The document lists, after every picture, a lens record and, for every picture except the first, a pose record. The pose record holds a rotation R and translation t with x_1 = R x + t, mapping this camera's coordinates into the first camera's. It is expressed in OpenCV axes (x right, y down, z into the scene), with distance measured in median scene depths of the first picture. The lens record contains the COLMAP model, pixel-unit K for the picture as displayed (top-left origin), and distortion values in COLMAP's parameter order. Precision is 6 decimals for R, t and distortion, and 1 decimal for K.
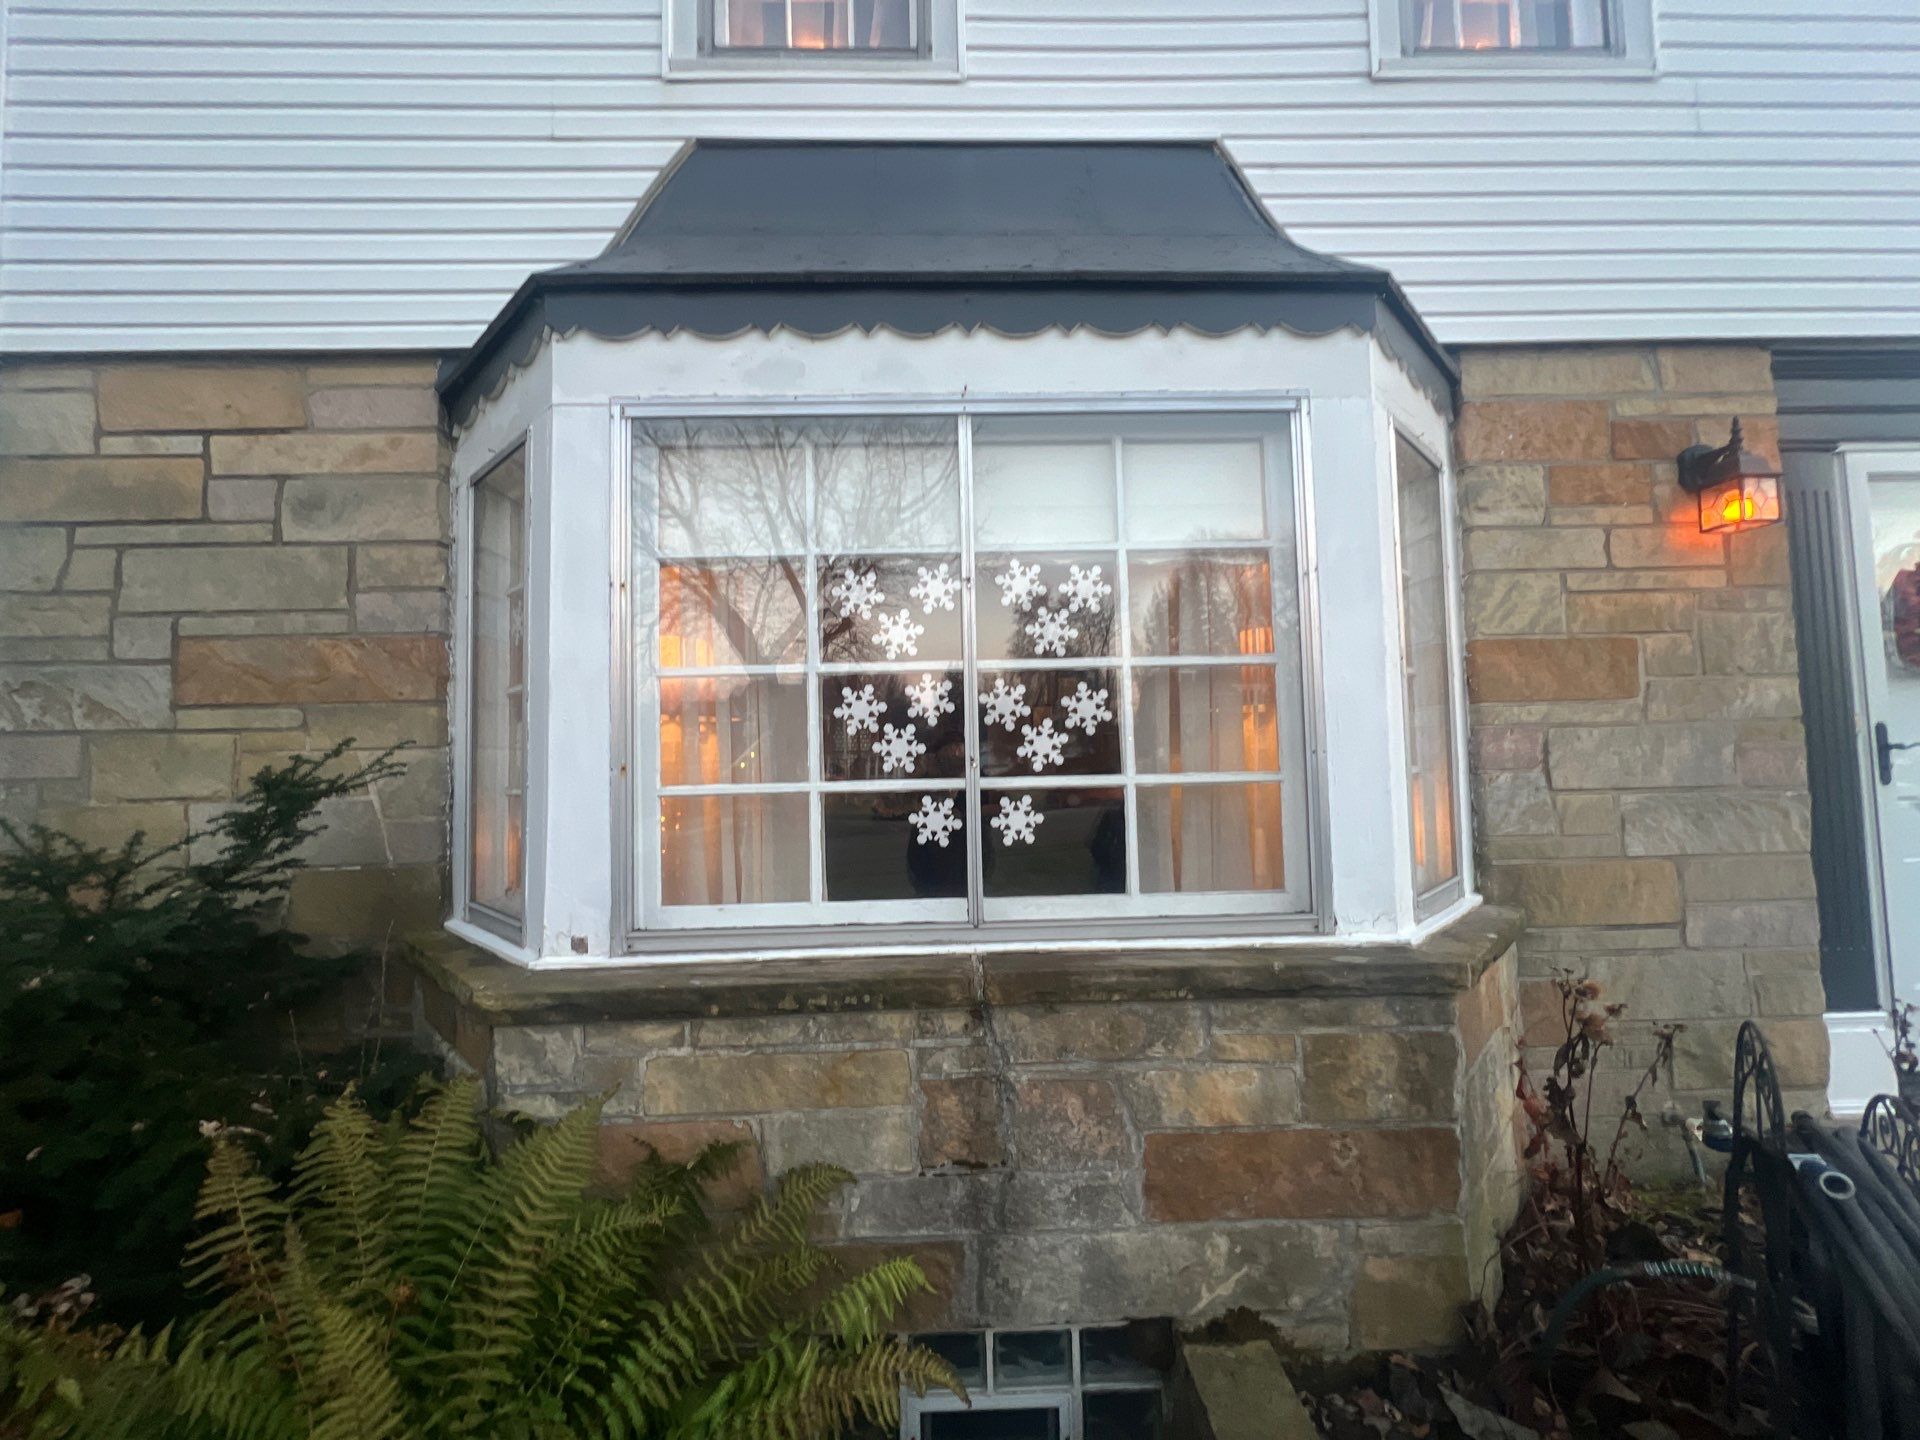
lens RADIAL K [[769.7, 0, 959.5], [0, 769.7, 717.8], [0, 0, 1]] dist [0.000288, 0.000103]
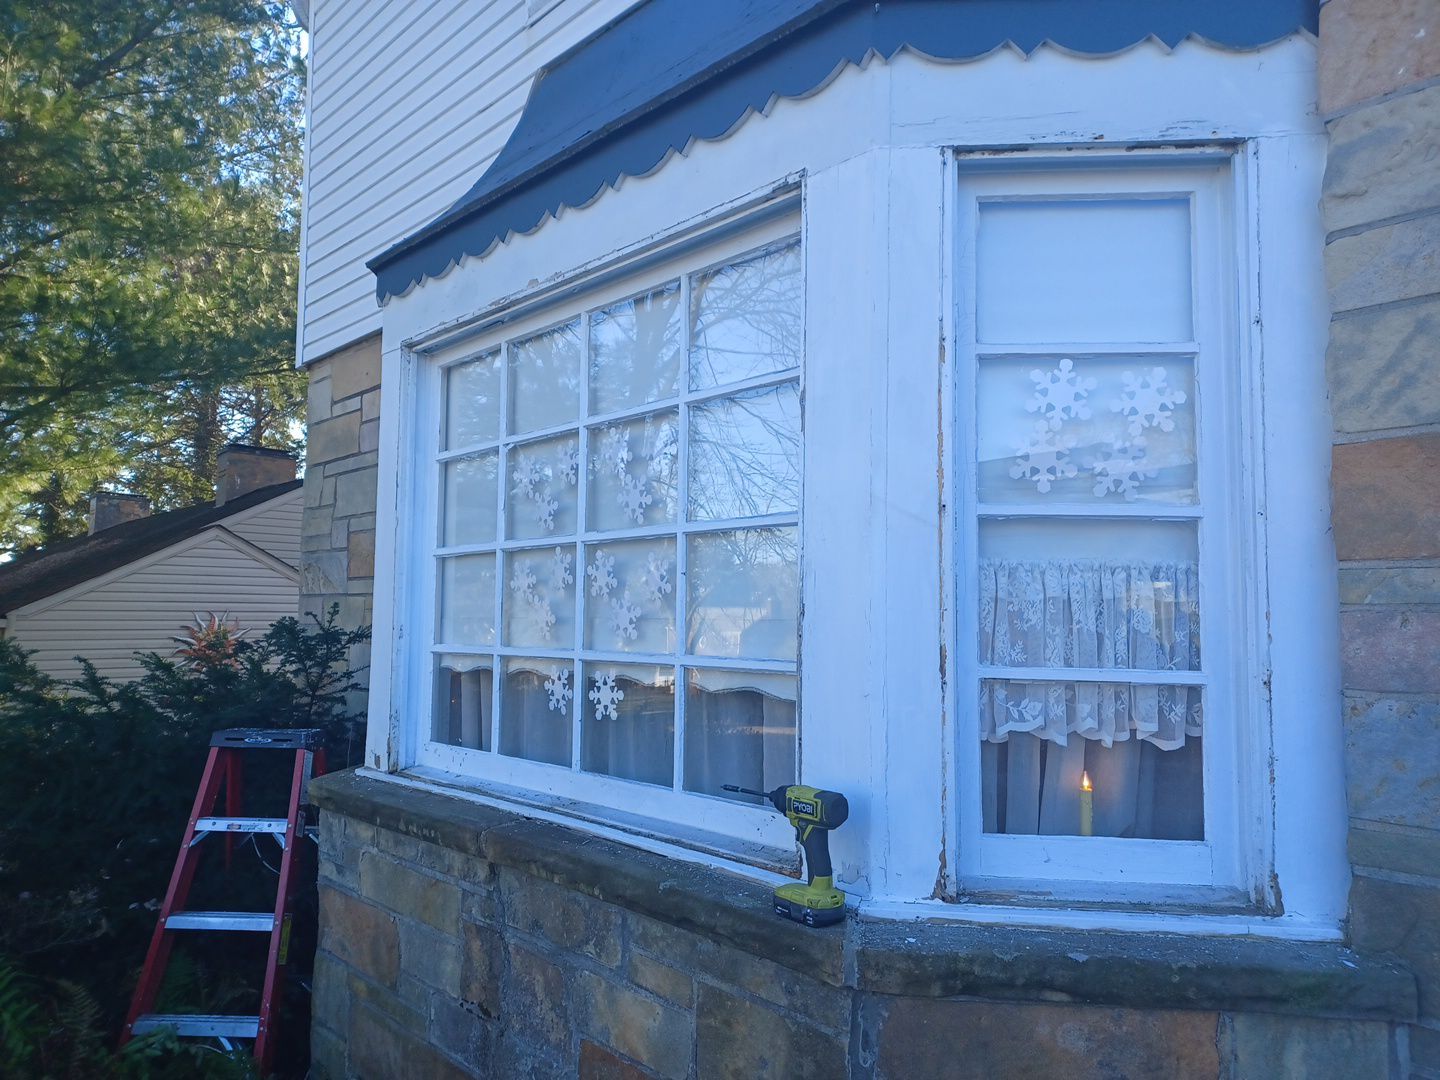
lens RADIAL K [[1029.2, 0, 719.7], [0, 1029.2, 540.9], [0, 0, 1]] dist [0.046212, 0.001347]
pose [[0.655495, -0.029326, -0.754630, 1.305045], [0.012746, 0.999533, -0.027771, -0.026654], [0.755092, 0.008586, 0.655562, 0.284338]]
